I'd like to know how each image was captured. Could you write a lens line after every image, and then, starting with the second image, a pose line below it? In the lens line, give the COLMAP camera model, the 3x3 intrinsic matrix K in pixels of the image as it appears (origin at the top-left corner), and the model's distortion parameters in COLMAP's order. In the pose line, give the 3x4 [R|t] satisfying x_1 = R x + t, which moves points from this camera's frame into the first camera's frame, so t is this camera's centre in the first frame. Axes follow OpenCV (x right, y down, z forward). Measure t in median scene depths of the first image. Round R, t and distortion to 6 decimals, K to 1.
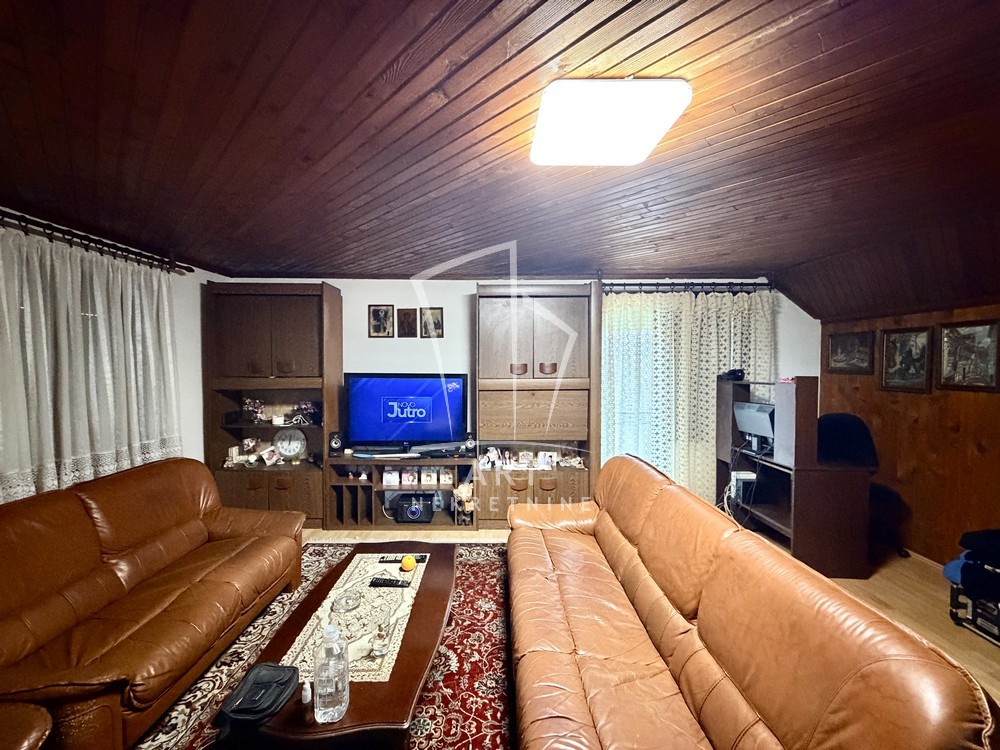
lens RADIAL K [[397.7, 0, 504.0], [0, 397.7, 376.5], [0, 0, 1]] dist [-0.003810, 0.000366]
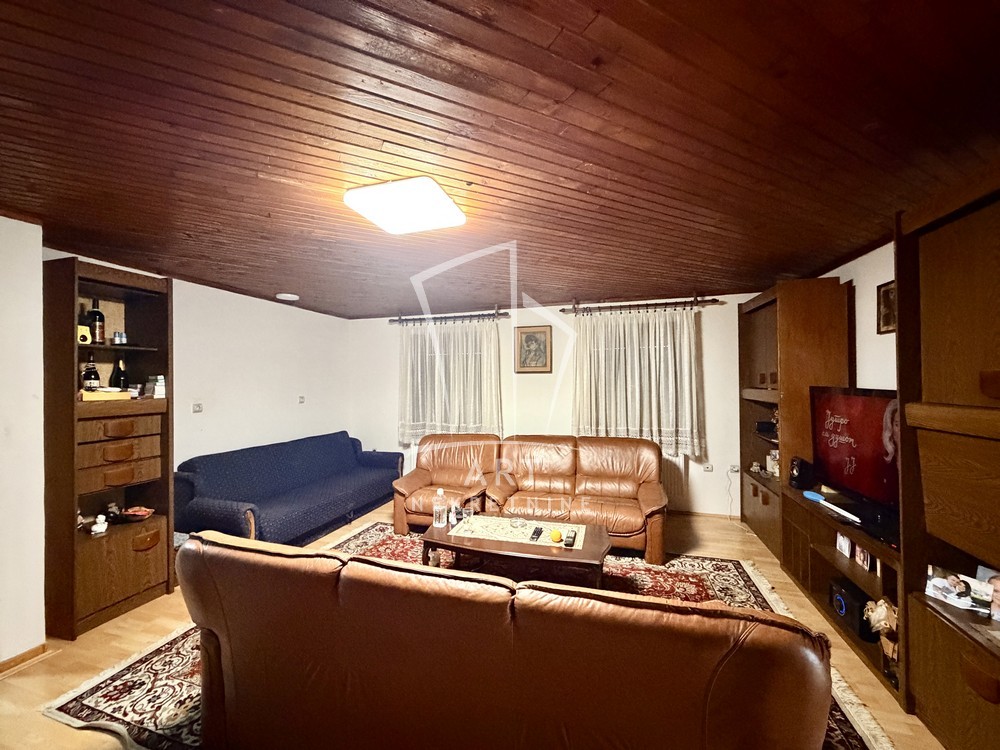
lens RADIAL K [[397.7, 0, 501.5], [0, 397.7, 376.3], [0, 0, 1]] dist [-0.003810, 0.000366]
pose [[-0.323881, -0.005360, -0.946083, 0.636748], [-0.029640, 0.999551, 0.004484, -0.015611], [0.945633, 0.029495, -0.323894, 0.794834]]
